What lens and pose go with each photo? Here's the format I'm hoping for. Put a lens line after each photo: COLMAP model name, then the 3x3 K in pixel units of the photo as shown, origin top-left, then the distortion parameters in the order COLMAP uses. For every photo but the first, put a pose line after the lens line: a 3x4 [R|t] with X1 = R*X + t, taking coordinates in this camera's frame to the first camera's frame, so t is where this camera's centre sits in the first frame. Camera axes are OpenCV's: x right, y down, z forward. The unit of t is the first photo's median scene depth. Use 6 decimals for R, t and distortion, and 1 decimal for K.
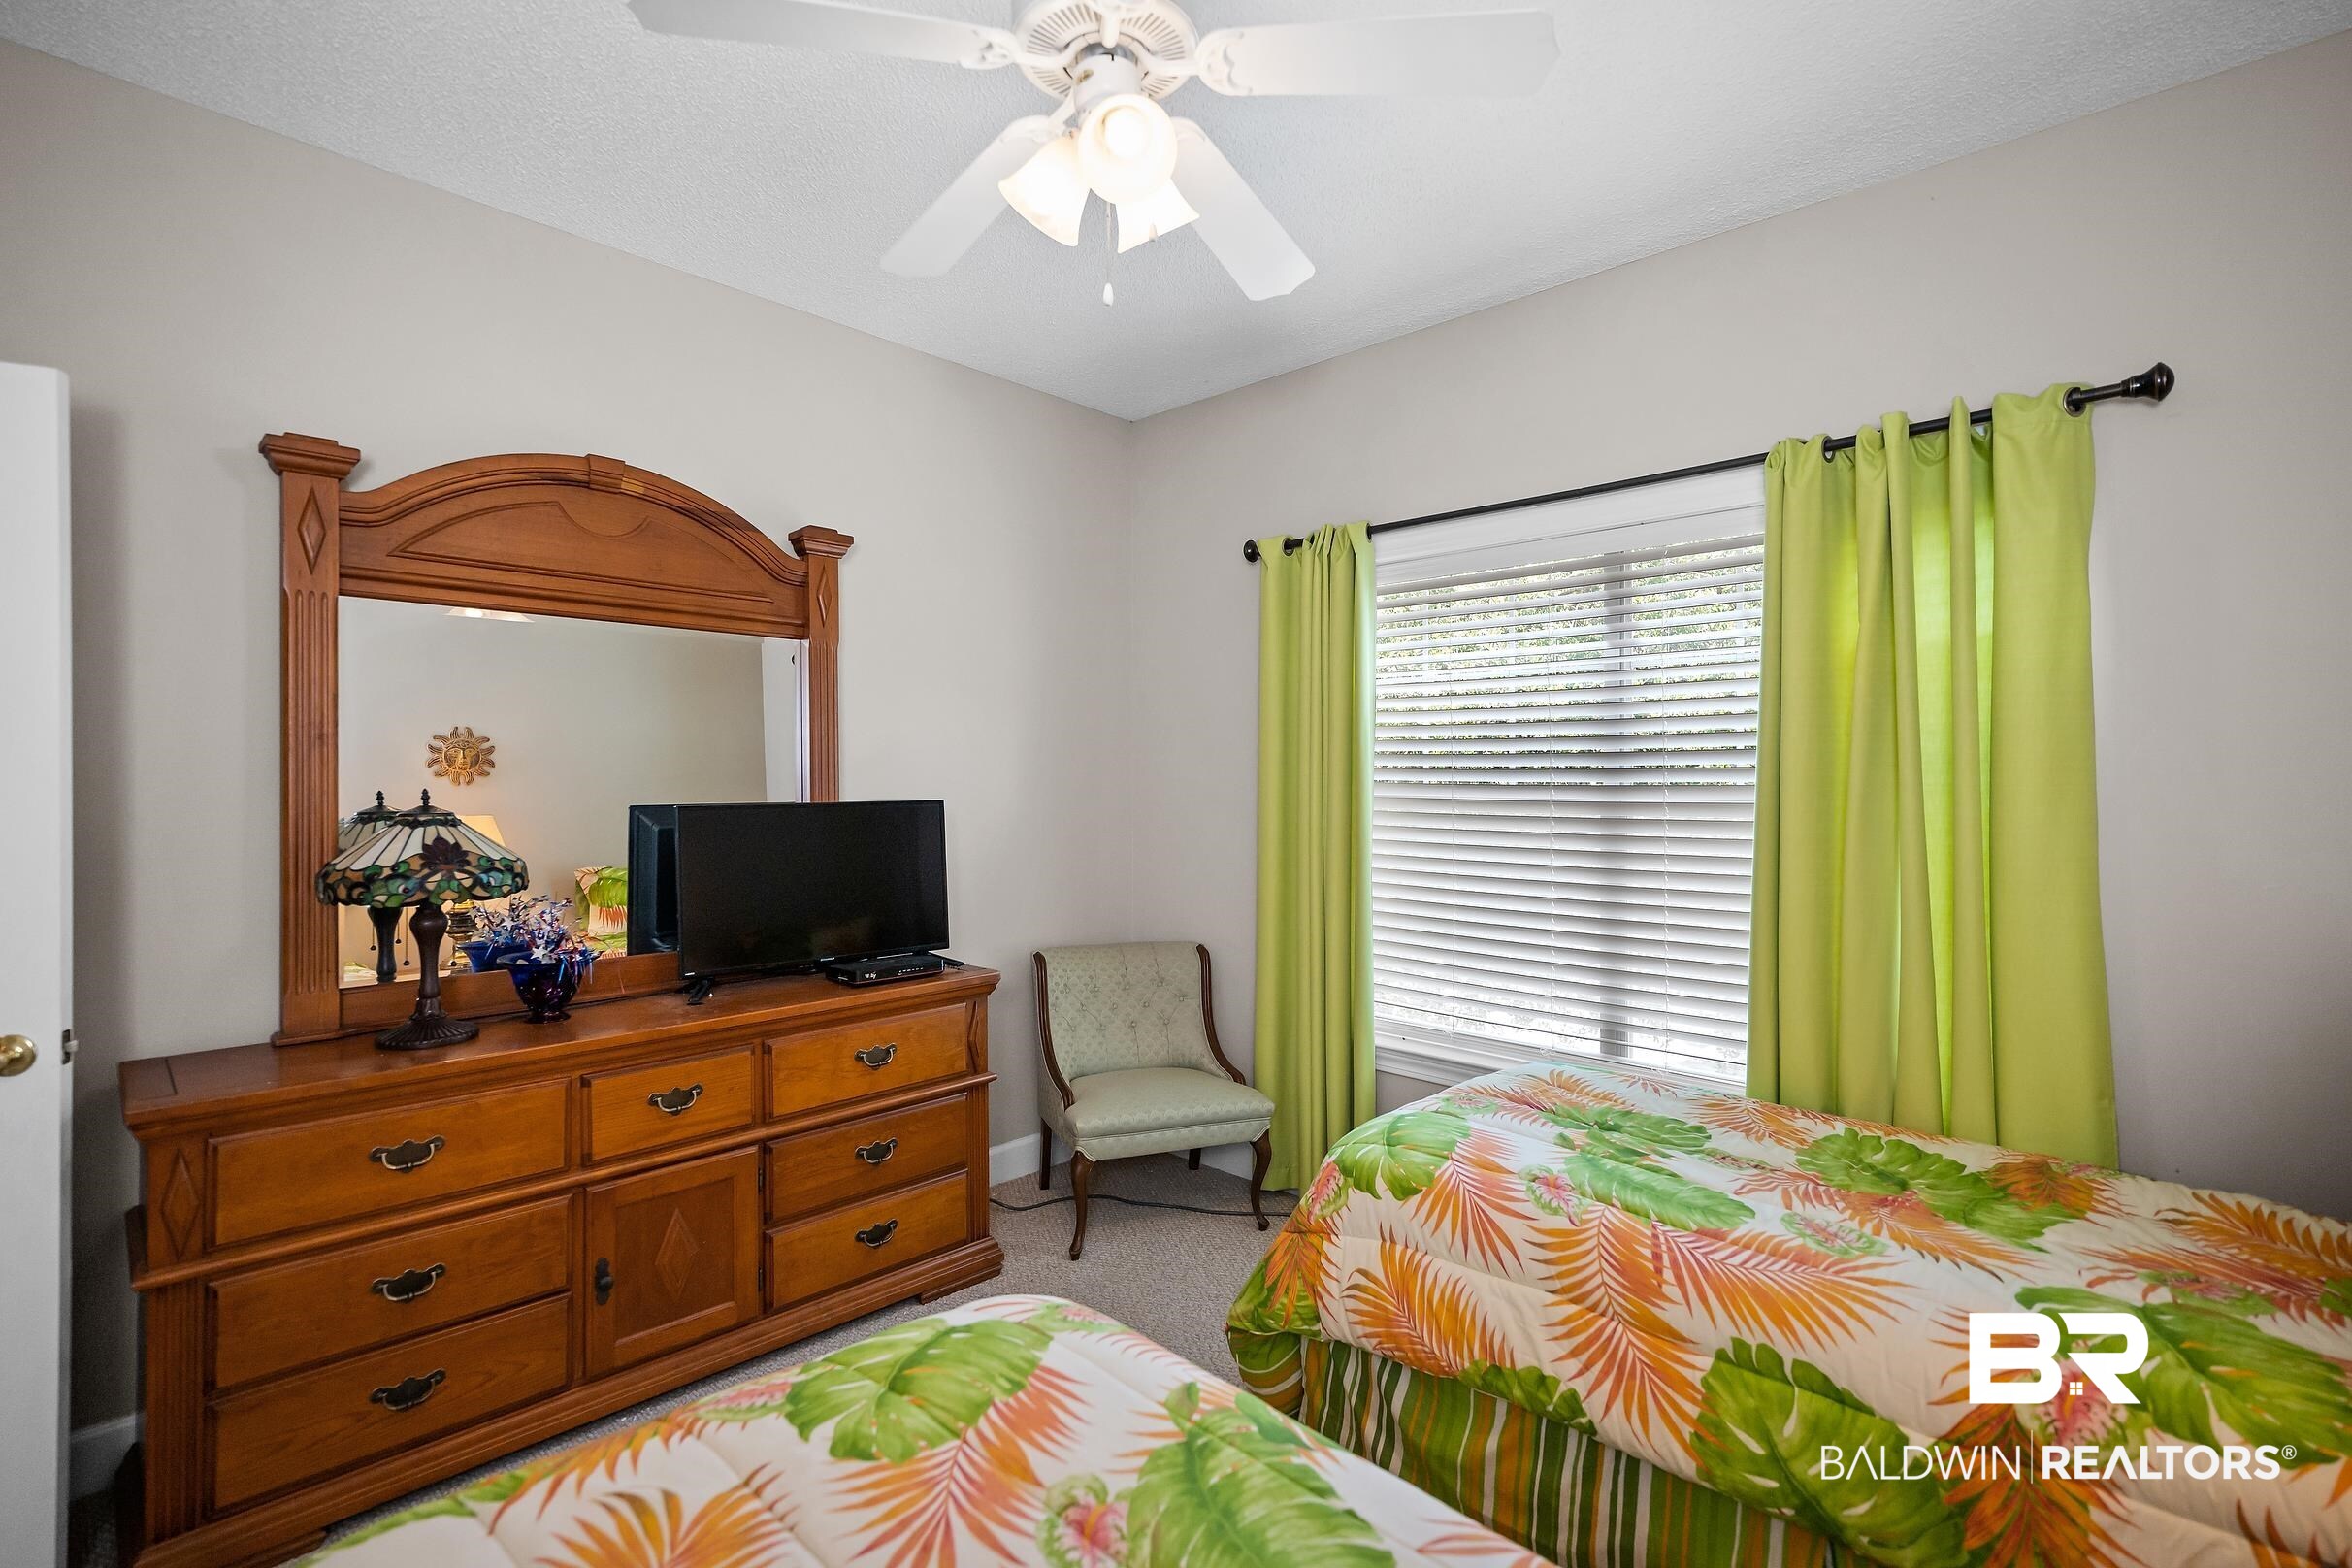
lens RADIAL K [[1119.1, 0, 1232.6], [0, 1119.1, 788.5], [0, 0, 1]] dist [0.009612, 0.000330]
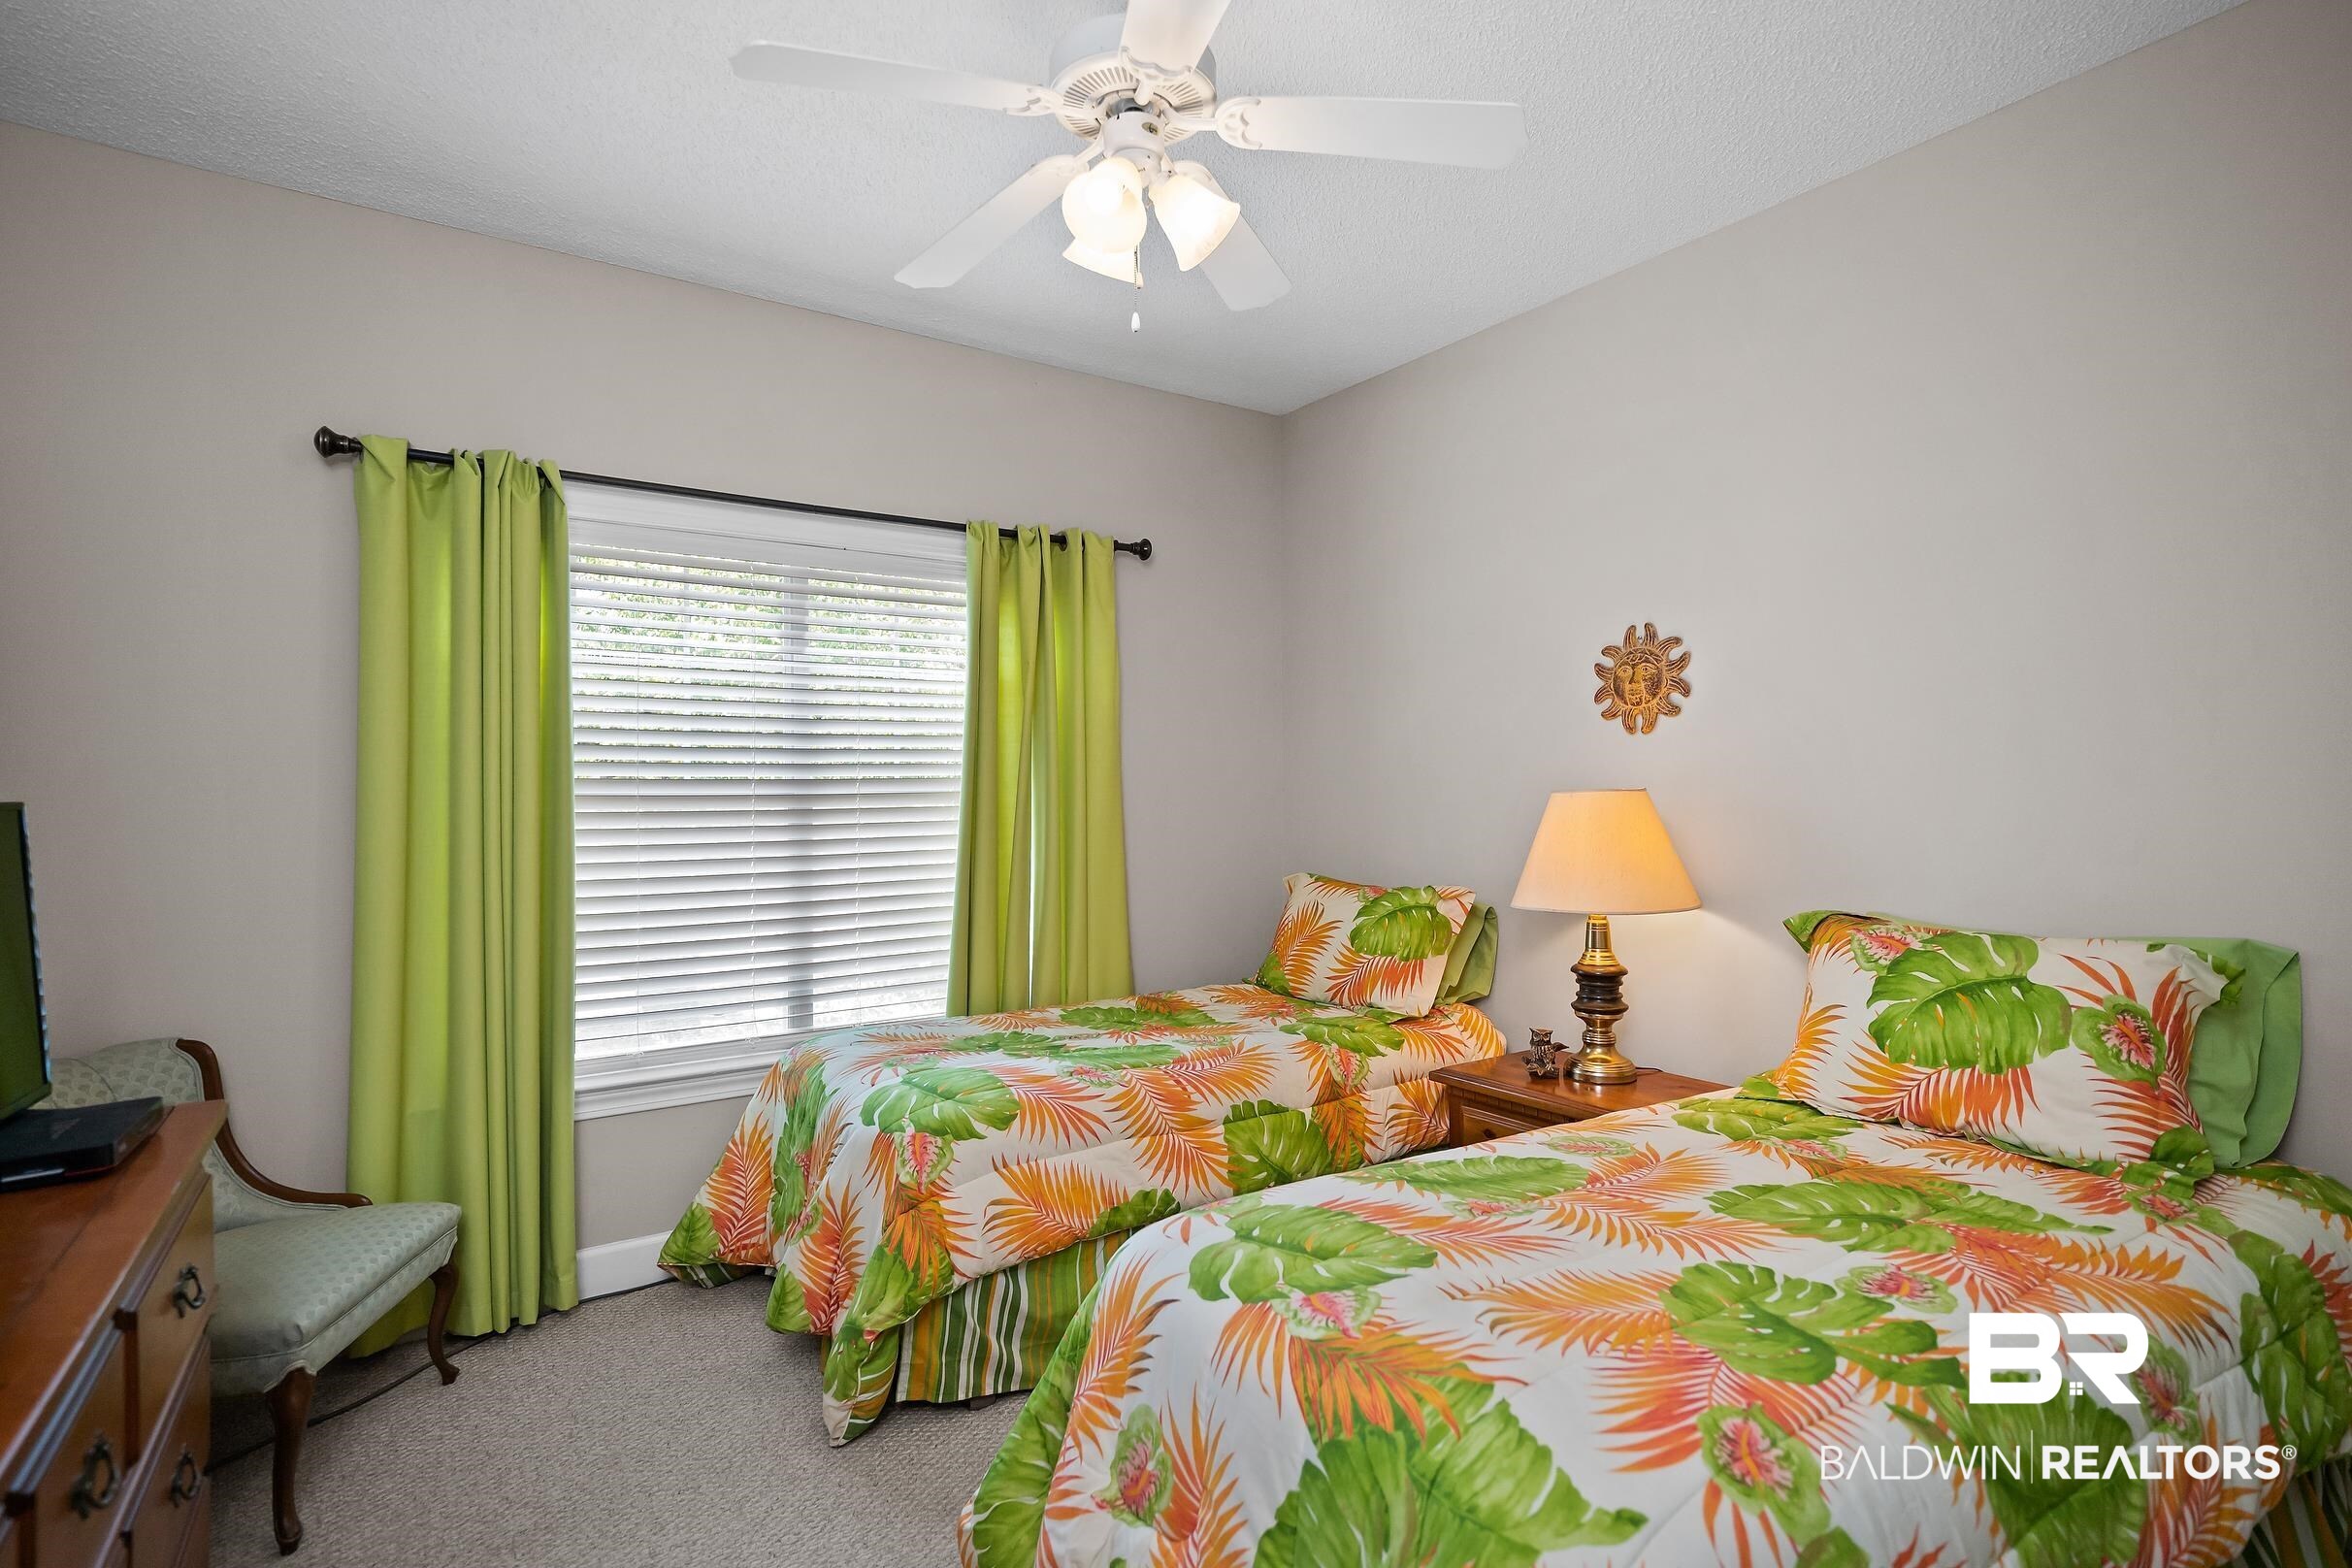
lens RADIAL K [[1119.1, 0, 1232.6], [0, 1119.1, 788.5], [0, 0, 1]] dist [0.009612, 0.000330]
pose [[0.213302, -0.005949, 0.976968, -0.945764], [0.018861, 0.999820, 0.001971, 0.018535], [-0.976804, 0.018006, 0.213376, 0.528670]]
